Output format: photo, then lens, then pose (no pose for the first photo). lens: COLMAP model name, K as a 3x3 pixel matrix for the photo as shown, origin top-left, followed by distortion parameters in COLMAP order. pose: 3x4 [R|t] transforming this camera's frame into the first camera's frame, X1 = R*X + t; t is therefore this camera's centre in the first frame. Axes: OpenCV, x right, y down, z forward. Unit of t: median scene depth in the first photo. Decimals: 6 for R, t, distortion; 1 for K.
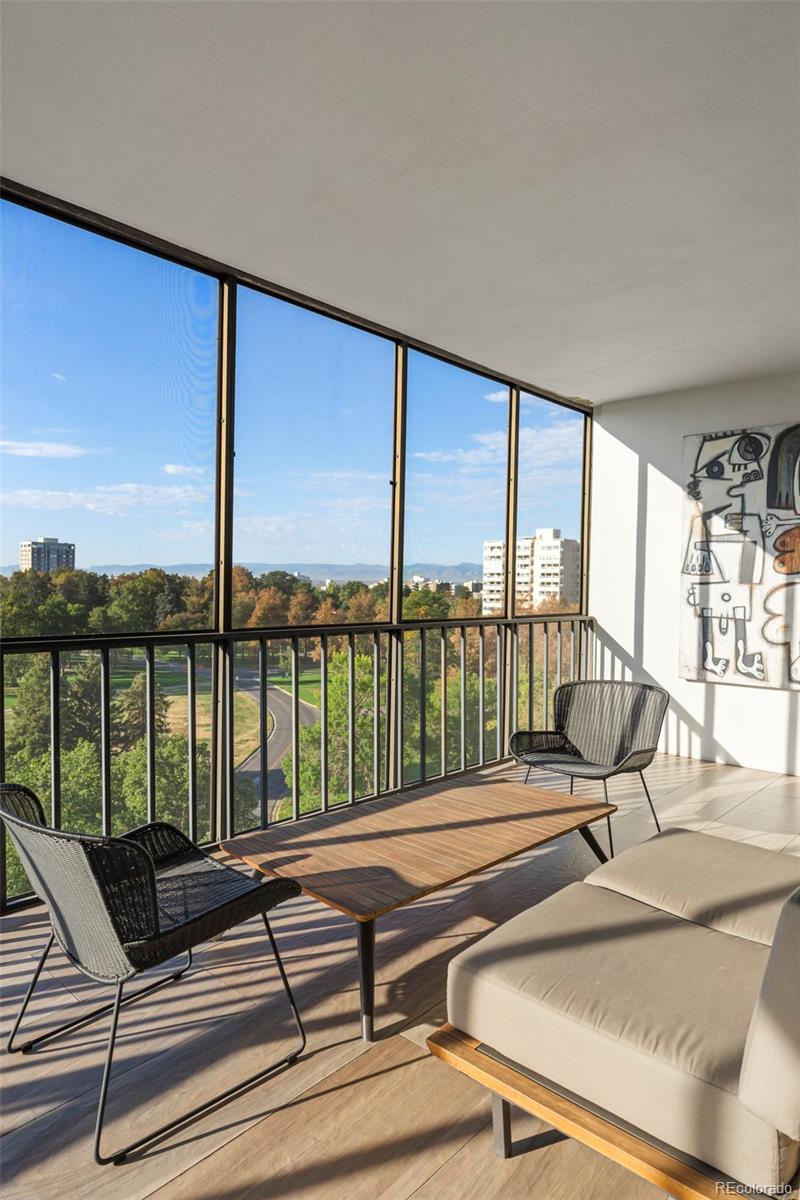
lens RADIAL K [[716.8, 0, 411.6], [0, 716.8, 603.2], [0, 0, 1]] dist [-0.004995, -0.001463]
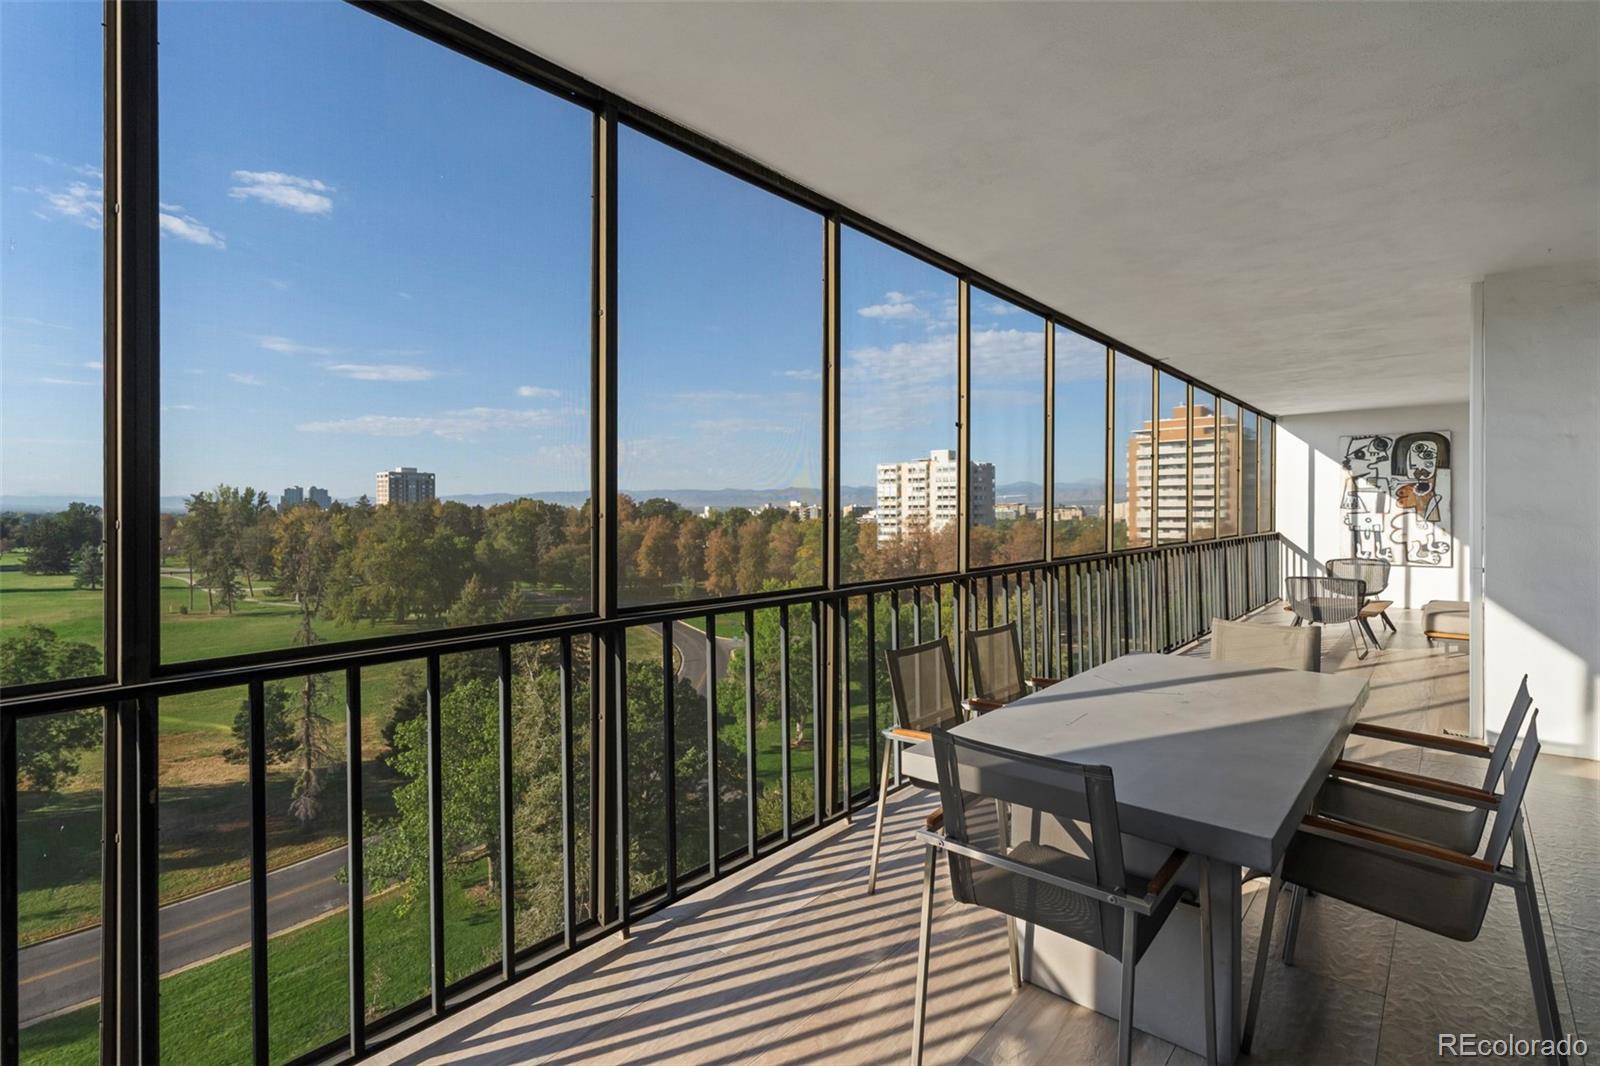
lens RADIAL K [[759.3, 0, 804.0], [0, 759.3, 509.9], [0, 0, 1]] dist [-0.001615, 0.000493]
pose [[0.999513, -0.017939, 0.025521, -1.022031], [0.018592, 0.999501, -0.025548, -0.010336], [-0.025050, 0.026010, 0.999348, -0.913649]]
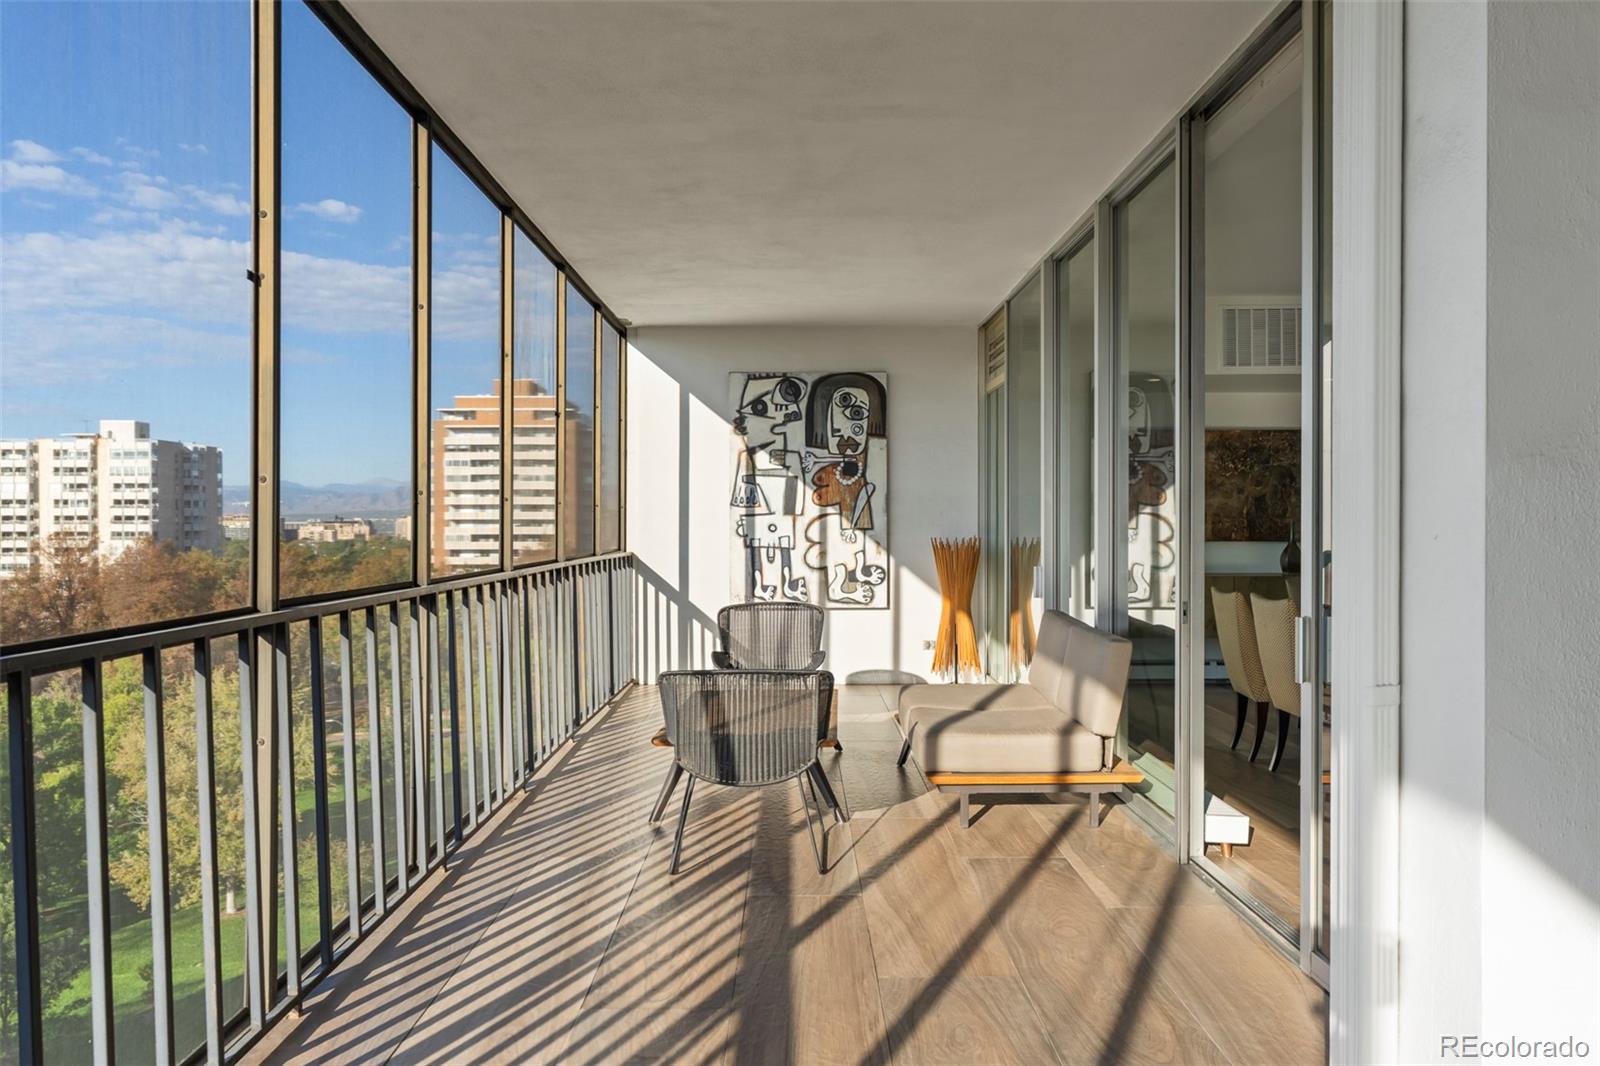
lens RADIAL K [[1126.2, 0, 794.3], [0, 1126.2, 544.9], [0, 0, 1]] dist [-0.003400, 0.002488]
pose [[0.740988, -0.027787, 0.670943, -0.590911], [0.028845, 0.999538, 0.009539, 0.001986], [-0.670899, 0.012285, 0.741447, -0.238683]]
